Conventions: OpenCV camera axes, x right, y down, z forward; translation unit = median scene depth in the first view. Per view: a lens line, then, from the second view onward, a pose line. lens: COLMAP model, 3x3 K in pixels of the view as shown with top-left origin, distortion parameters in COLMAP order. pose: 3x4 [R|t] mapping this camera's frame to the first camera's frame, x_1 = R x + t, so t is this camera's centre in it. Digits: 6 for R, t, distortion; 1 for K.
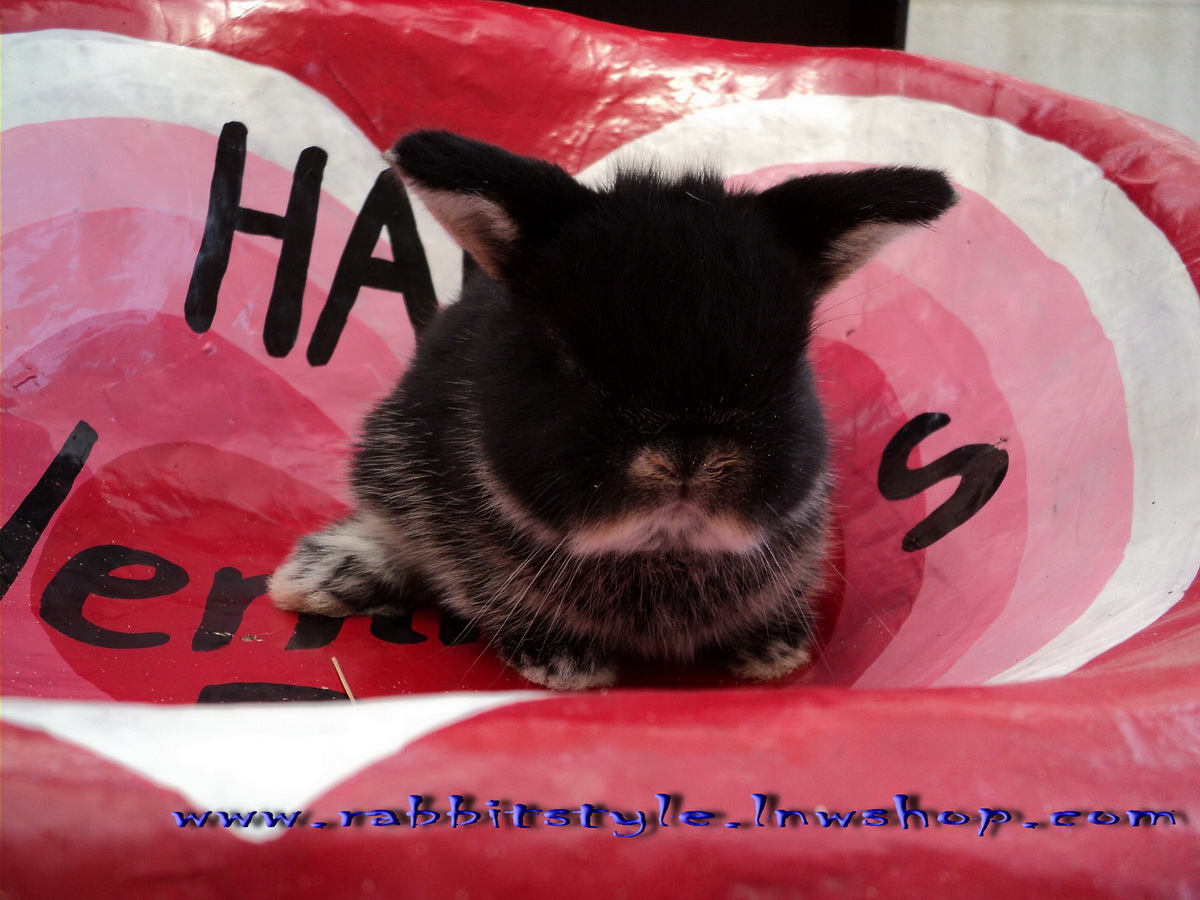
lens RADIAL K [[1228.1, 0, 600.0], [0, 1228.1, 450.0], [0, 0, 1]] dist [-0.200880, 0.202263]
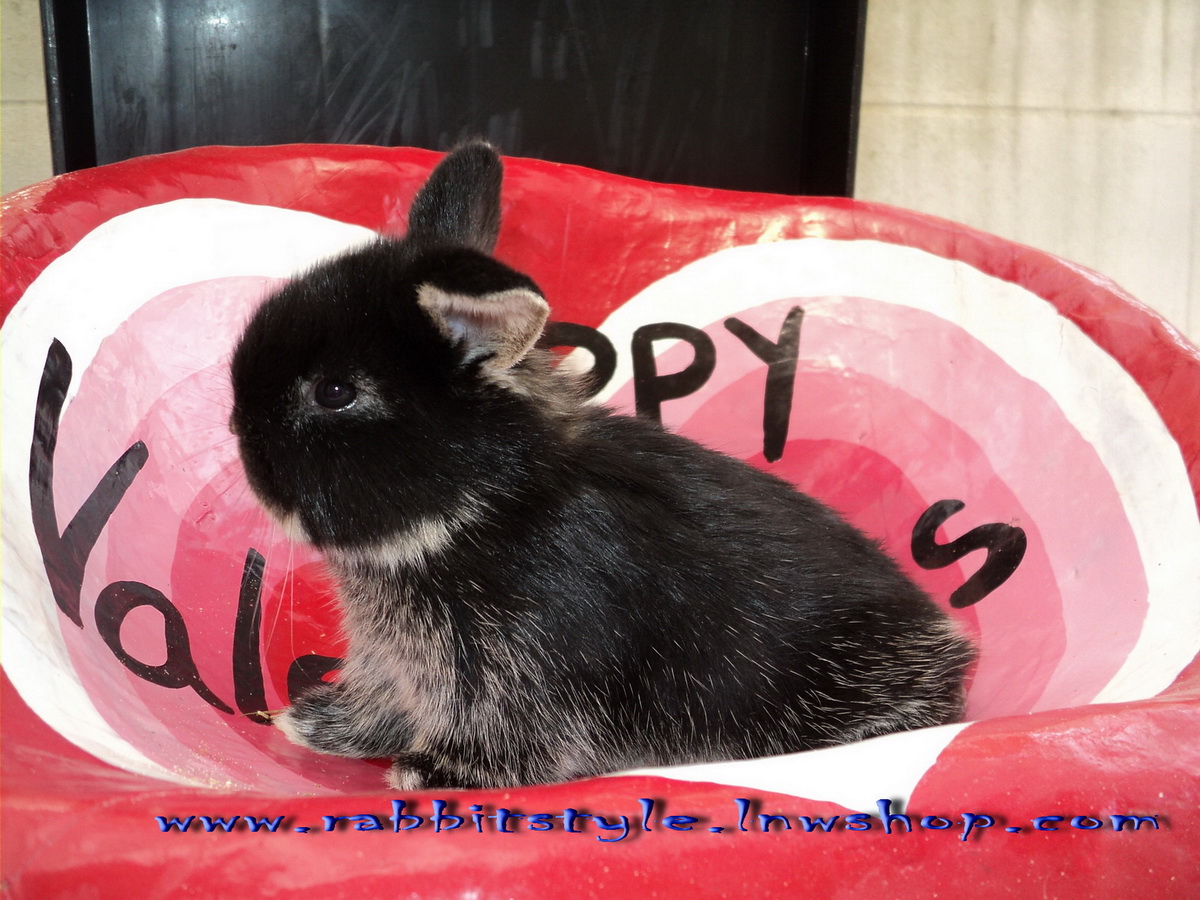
lens RADIAL K [[1238.2, 0, 610.6], [0, 1238.2, 456.1], [0, 0, 1]] dist [-0.188307, 0.189347]
pose [[0.981178, -0.052467, 0.185841, -0.272973], [0.059519, 0.997696, -0.032568, -0.047635], [-0.183704, 0.043016, 0.982040, -0.191345]]
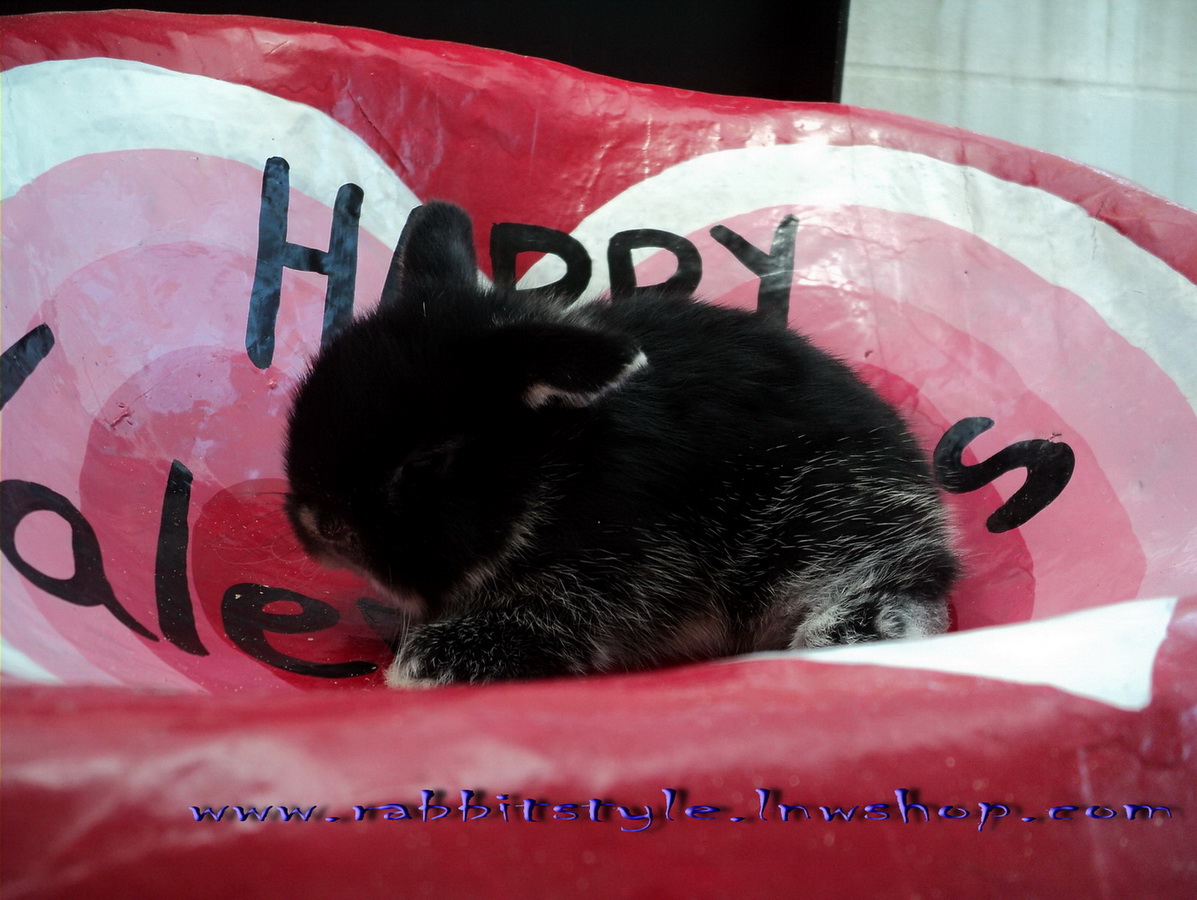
lens RADIAL K [[1225.1, 0, 598.5], [0, 1225.1, 450.0], [0, 0, 1]] dist [-0.200880, 0.202263]
pose [[0.966372, -0.043354, 0.253466, -0.309173], [0.054254, 0.997872, -0.036170, 0.019018], [-0.251358, 0.048705, 0.966668, -0.019512]]
